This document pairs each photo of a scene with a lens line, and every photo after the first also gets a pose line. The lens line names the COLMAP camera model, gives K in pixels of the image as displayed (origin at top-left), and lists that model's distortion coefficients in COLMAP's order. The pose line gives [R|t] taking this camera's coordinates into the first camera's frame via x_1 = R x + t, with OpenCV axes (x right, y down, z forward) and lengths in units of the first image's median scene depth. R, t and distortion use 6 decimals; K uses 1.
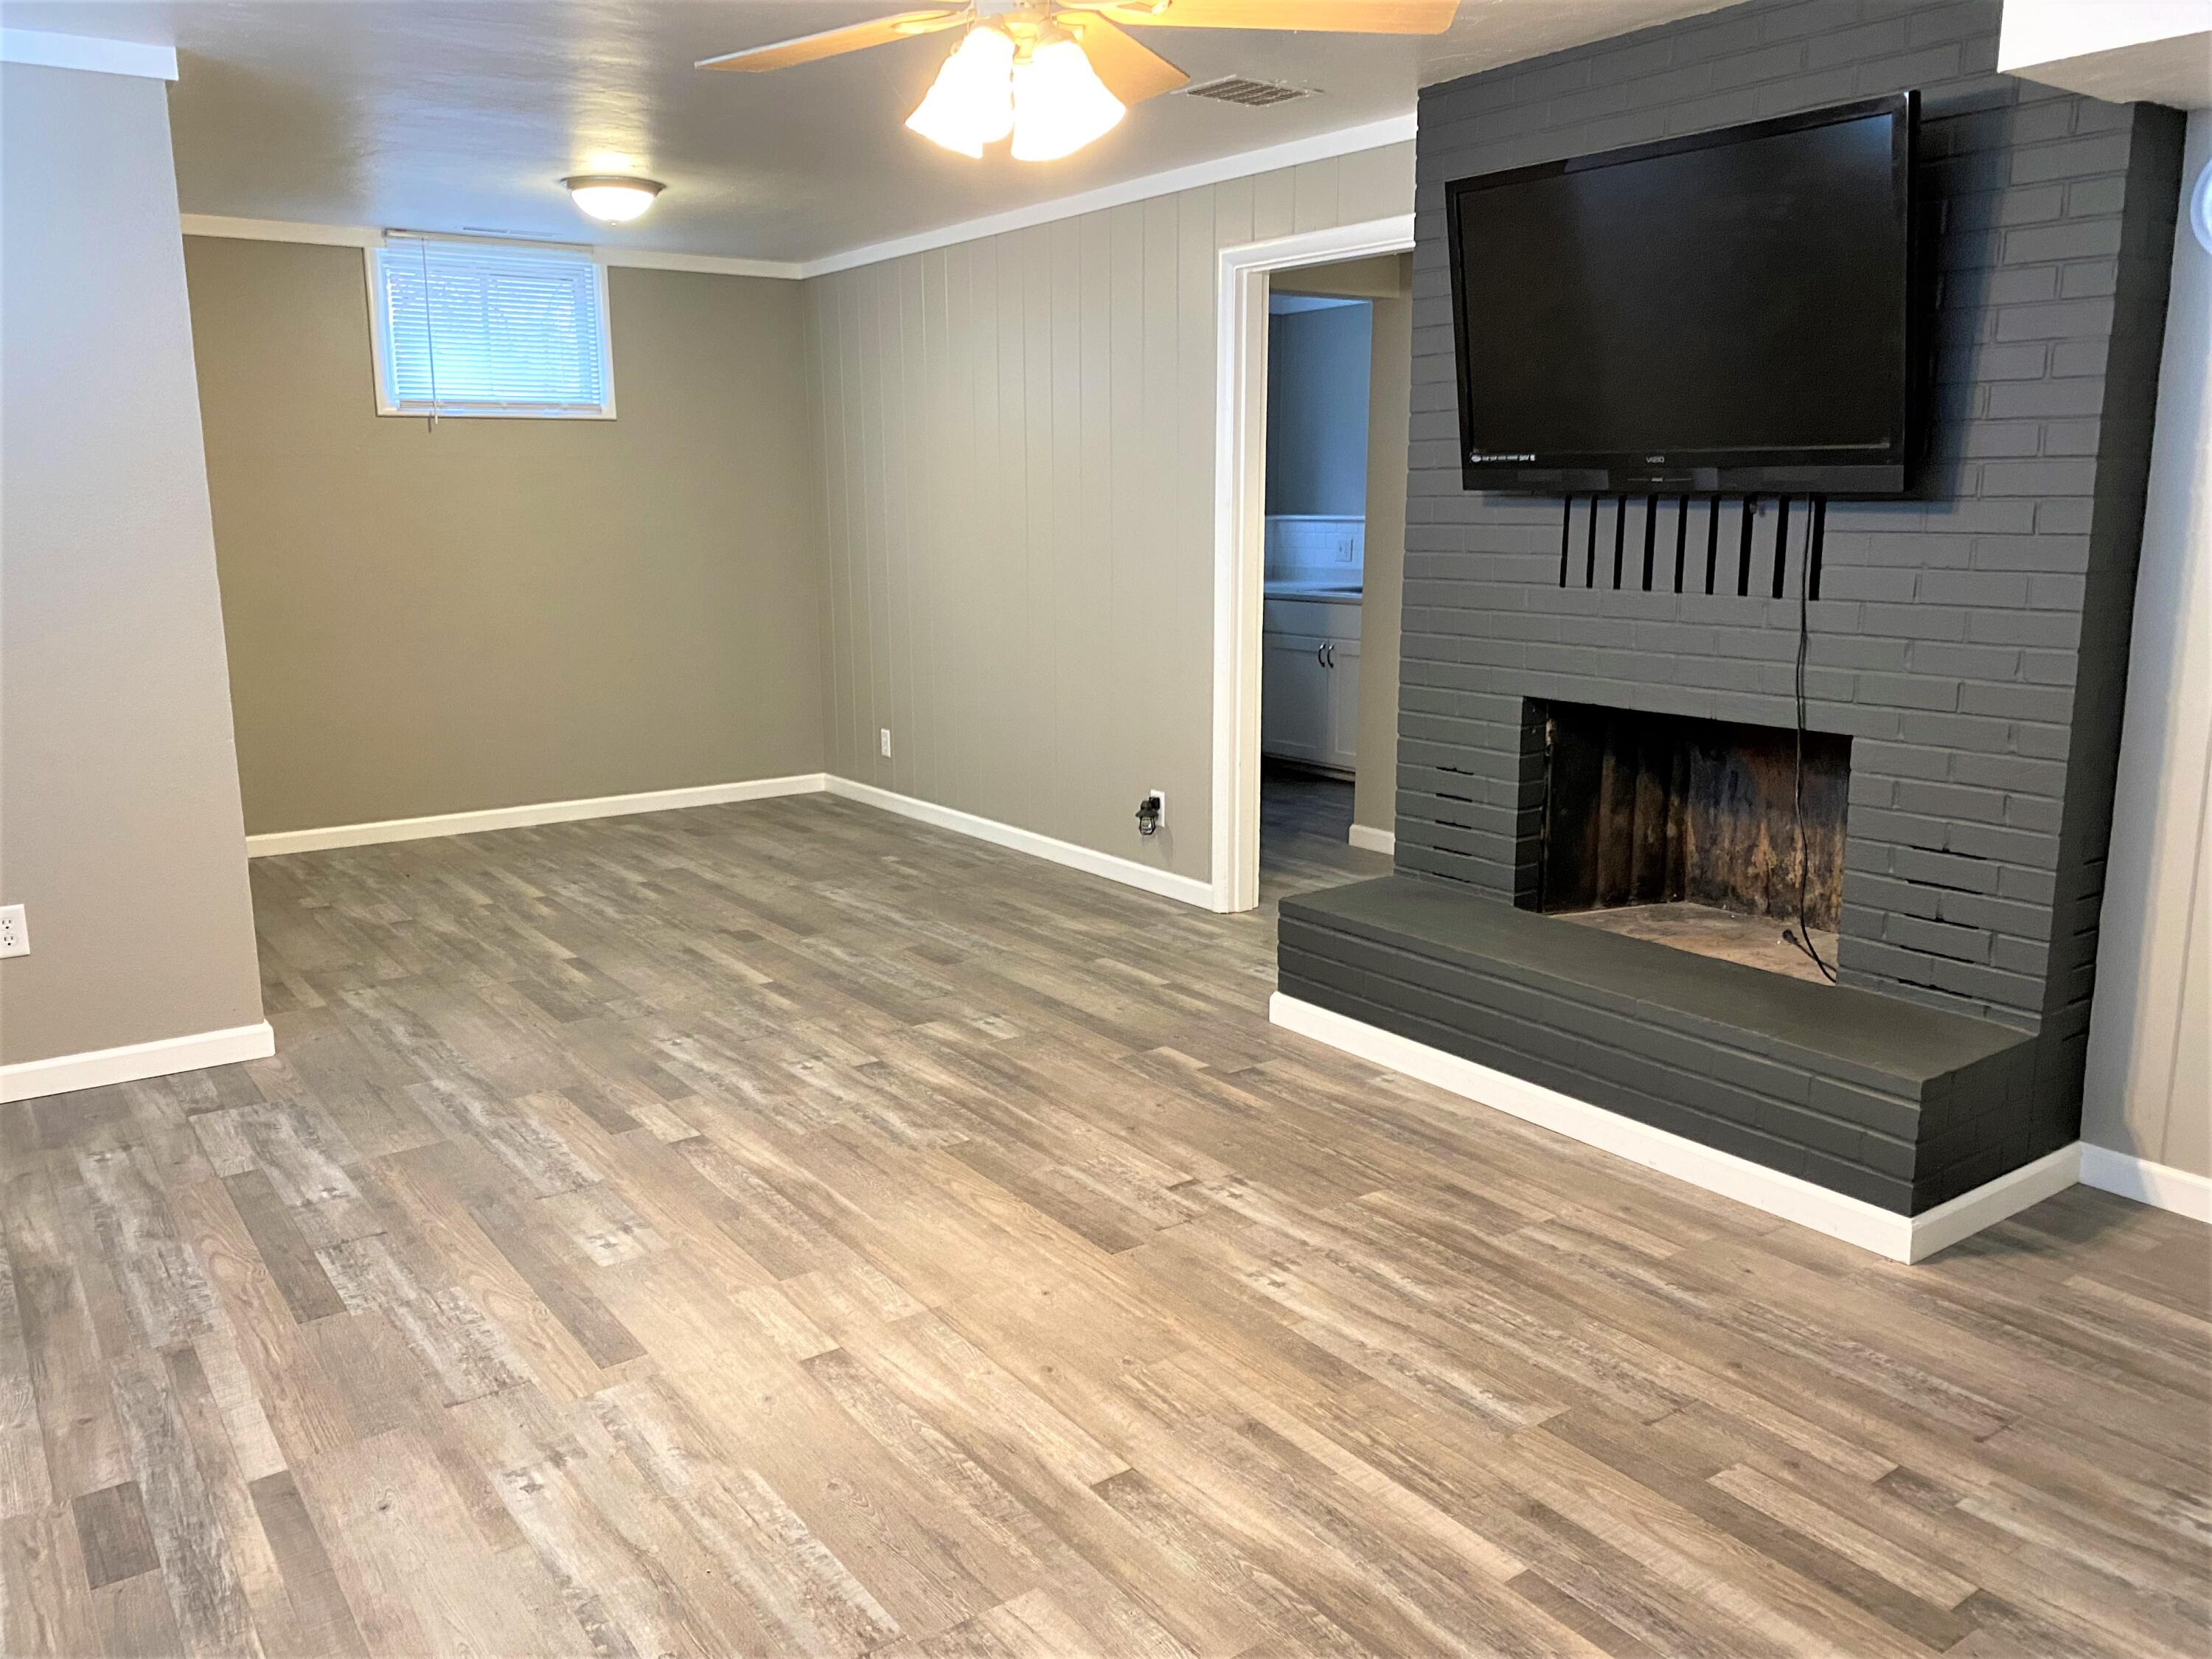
lens RADIAL K [[1674.3, 0, 1074.5], [0, 1674.3, 822.2], [0, 0, 1]] dist [0.034036, 0.005389]
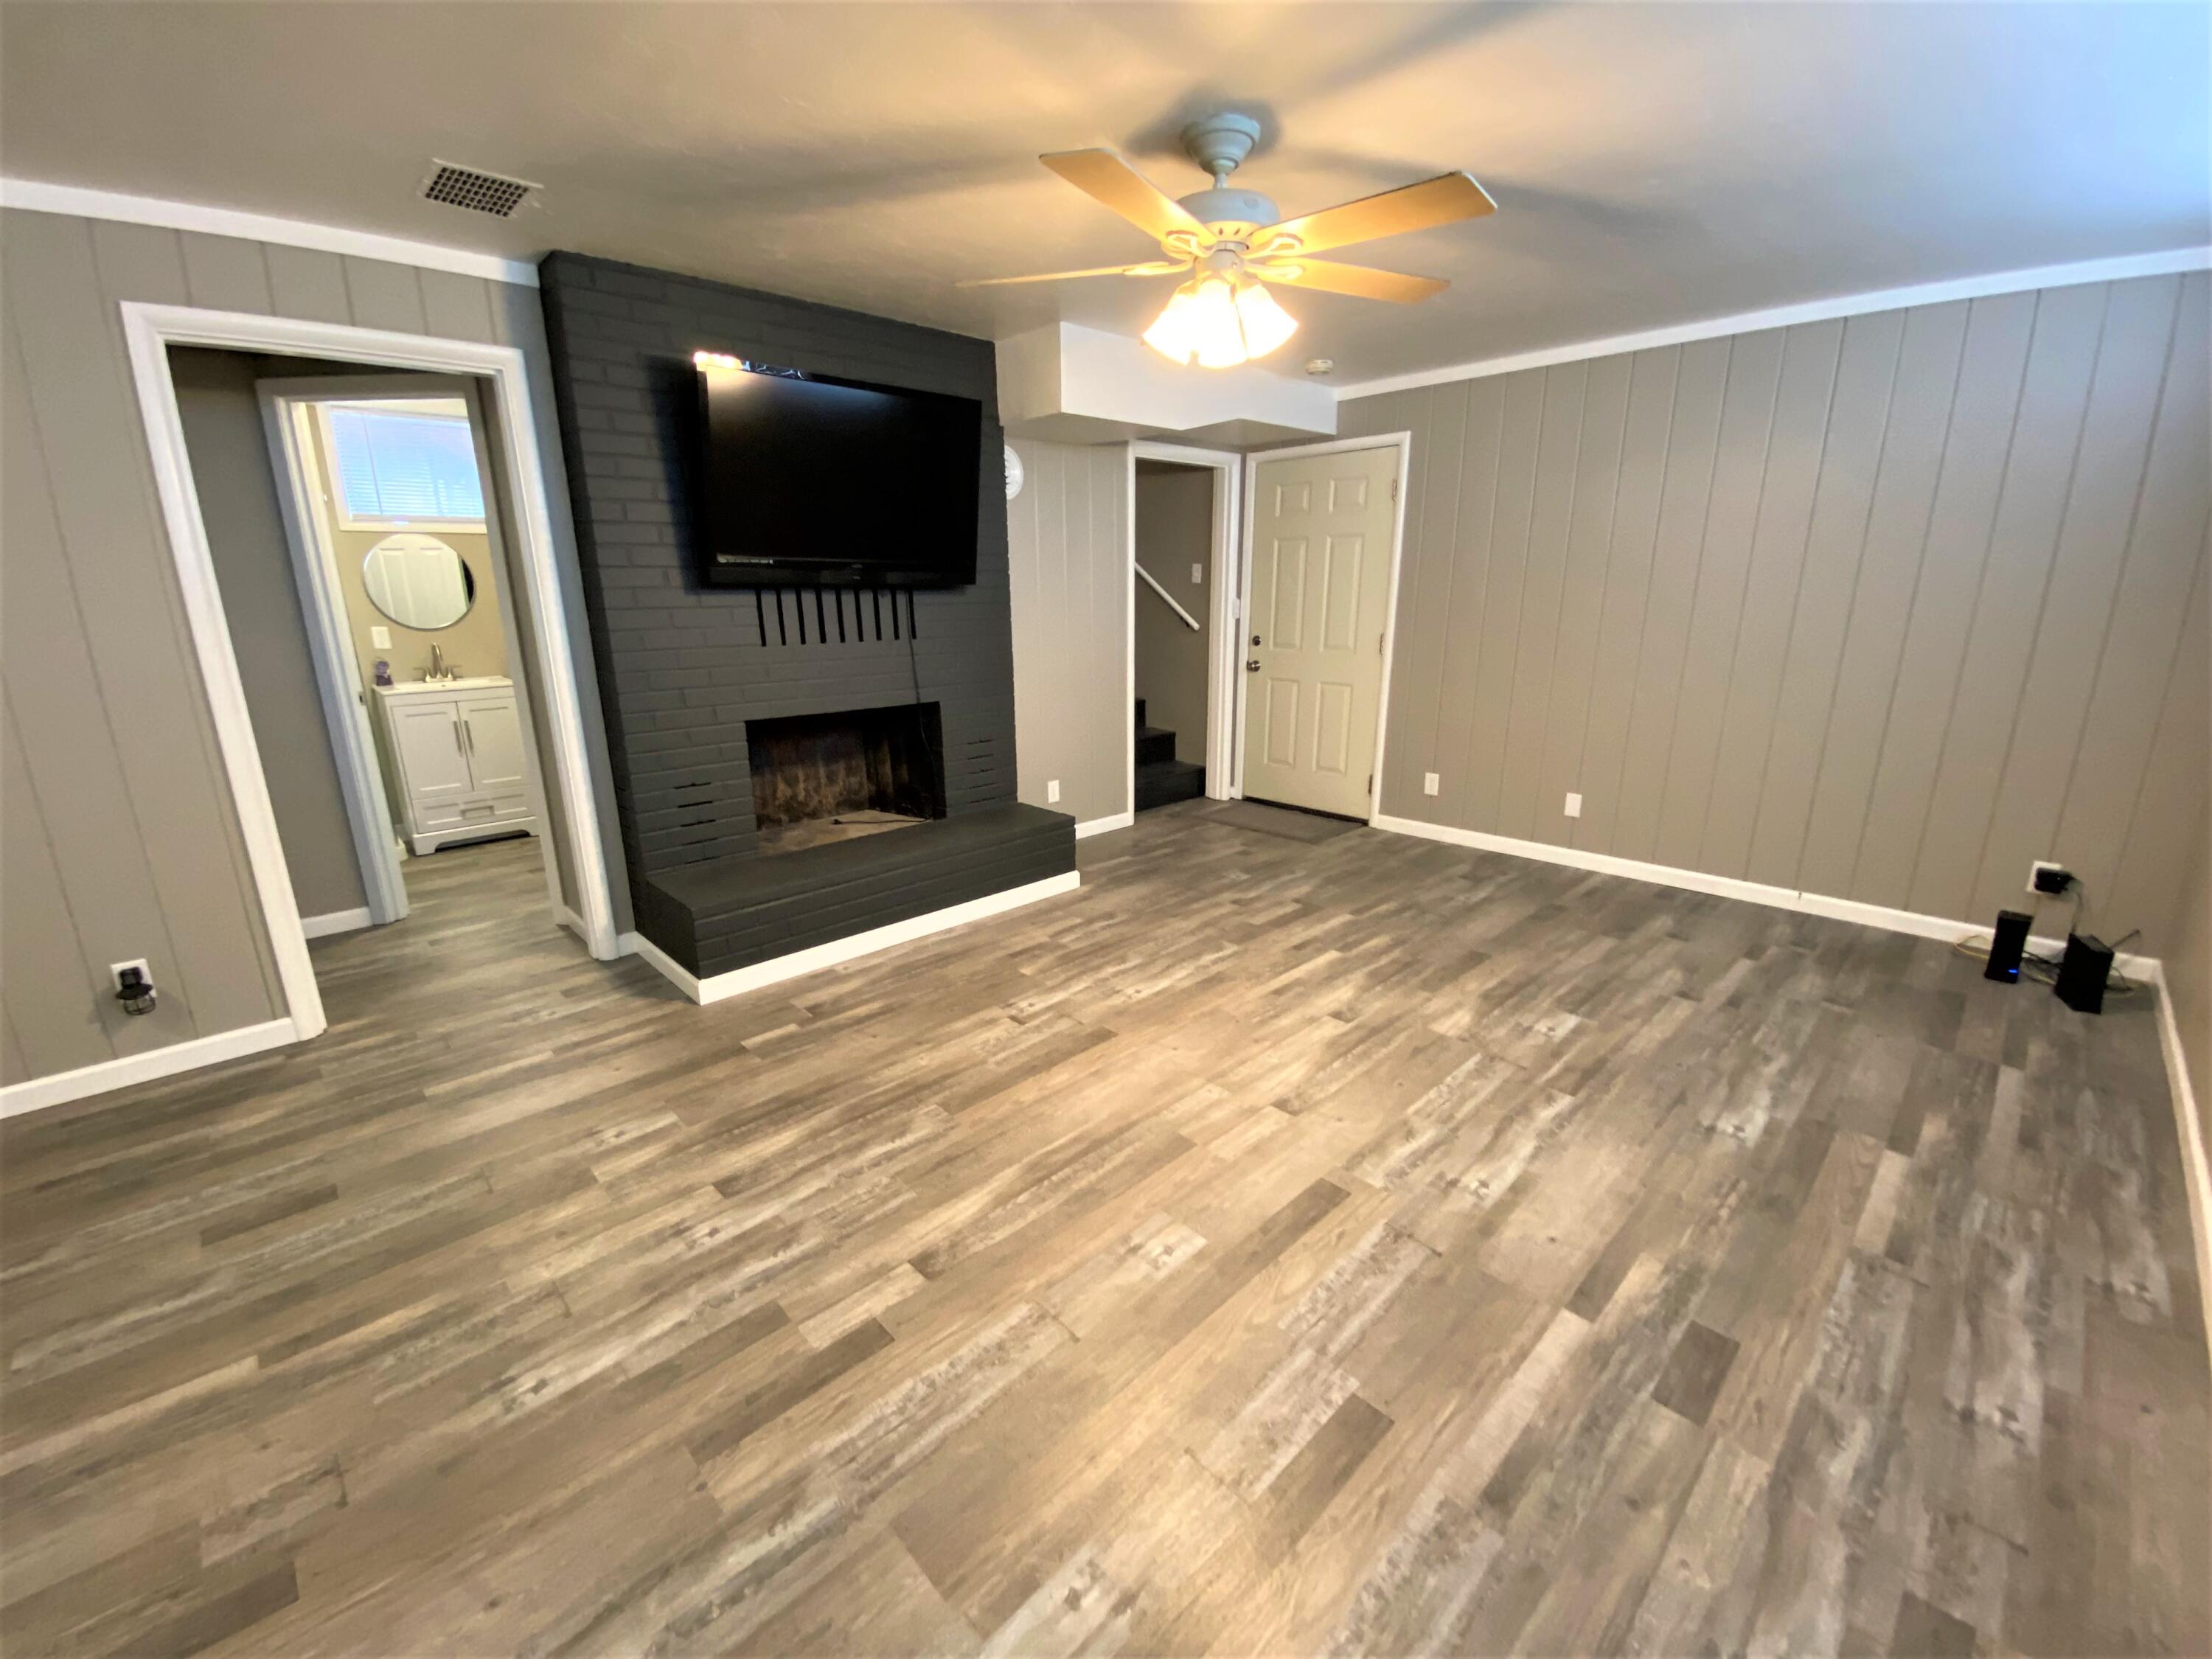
lens RADIAL K [[896.6, 0, 1101.8], [0, 896.6, 828.1], [0, 0, 1]] dist [0.059350, -0.041389]
pose [[-0.143867, -0.251178, 0.957190, -0.746075], [0.208812, 0.937769, 0.277466, -0.182418], [-0.967316, 0.239791, -0.082465, 0.981584]]
